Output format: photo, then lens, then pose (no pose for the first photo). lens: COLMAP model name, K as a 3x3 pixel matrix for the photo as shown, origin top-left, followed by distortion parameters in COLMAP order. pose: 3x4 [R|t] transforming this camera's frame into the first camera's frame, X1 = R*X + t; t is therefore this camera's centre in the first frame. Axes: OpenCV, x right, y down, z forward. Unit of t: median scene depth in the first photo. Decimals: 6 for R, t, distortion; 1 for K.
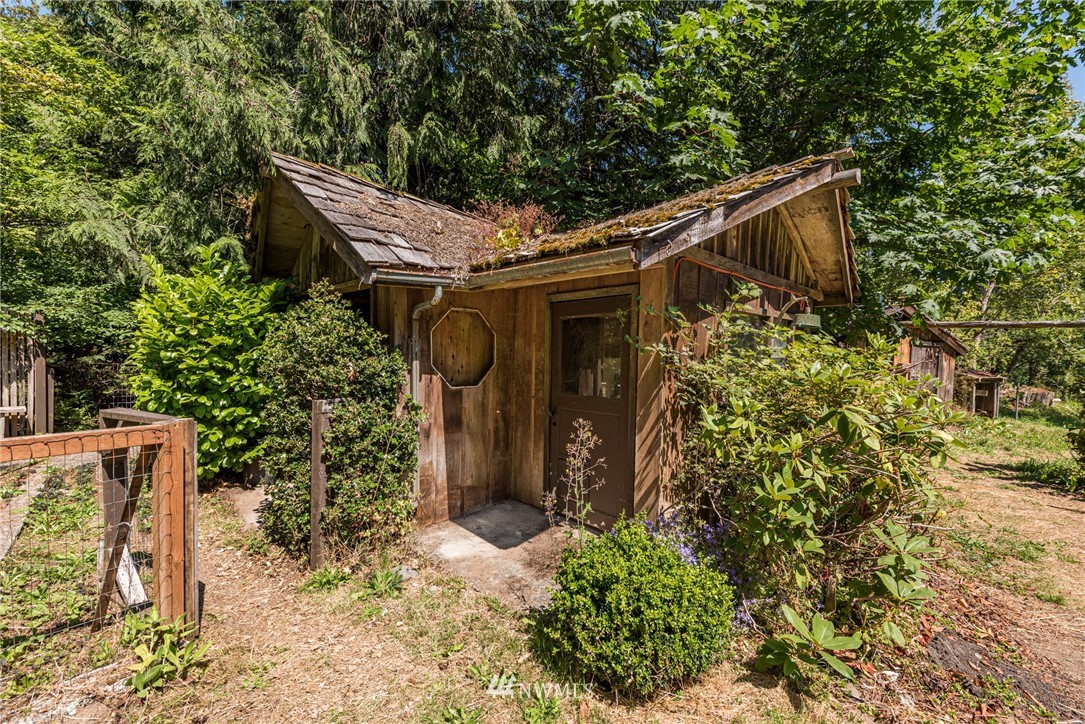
lens RADIAL K [[428.4, 0, 533.3], [0, 428.4, 368.8], [0, 0, 1]] dist [-0.003153, -0.002922]
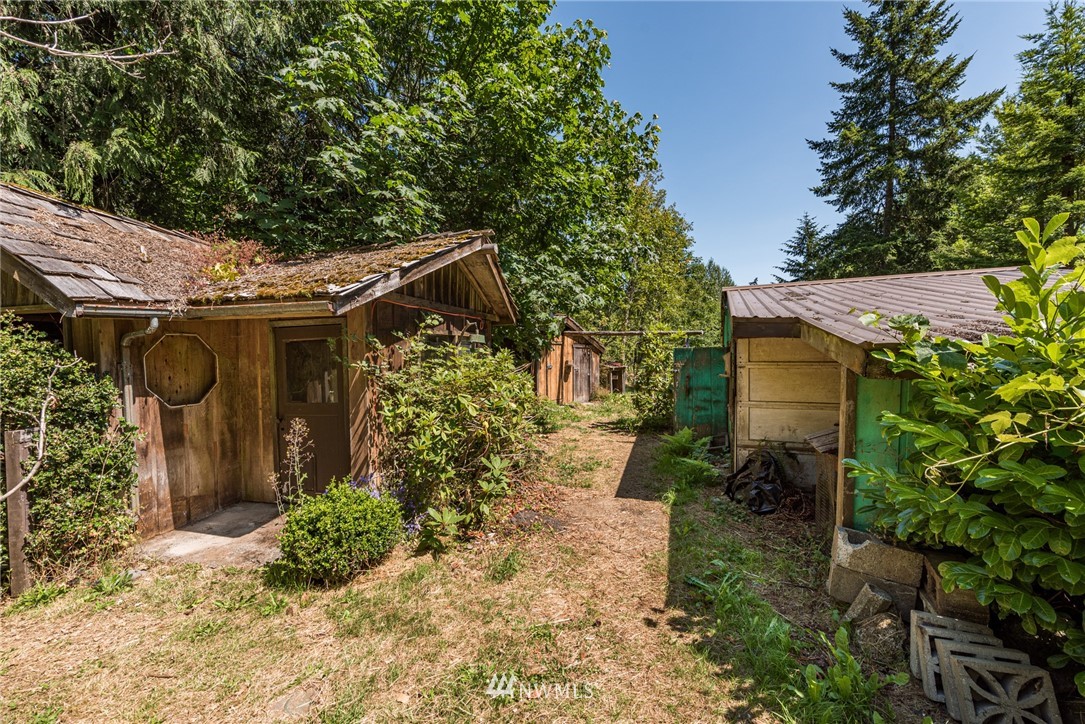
lens RADIAL K [[428.4, 0, 536.1], [0, 428.4, 364.8], [0, 0, 1]] dist [-0.003153, -0.002922]
pose [[0.843102, -0.046995, 0.535697, 0.018123], [0.055499, 0.998459, 0.000244, -0.013891], [-0.534883, 0.029525, 0.844410, -0.471603]]
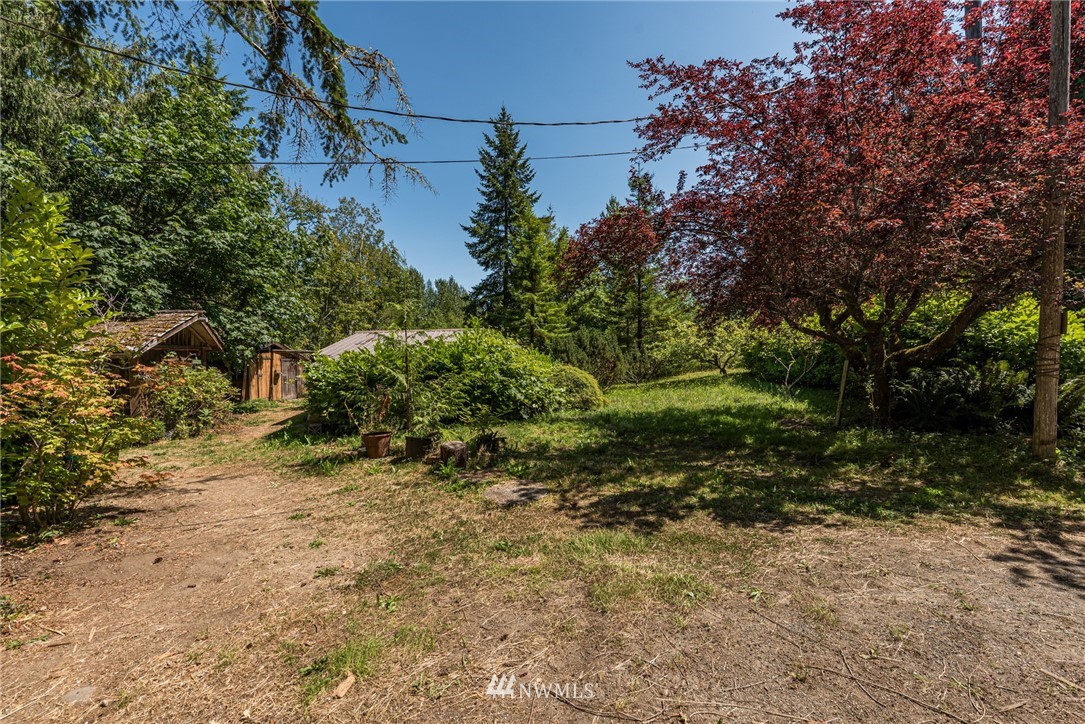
lens RADIAL K [[428.4, 0, 540.0], [0, 428.4, 365.8], [0, 0, 1]] dist [-0.003153, -0.002922]
pose [[0.444257, -0.055898, 0.894154, -1.258422], [0.071791, 0.997063, 0.026662, 0.011741], [-0.893019, 0.052348, 0.446965, -3.242864]]
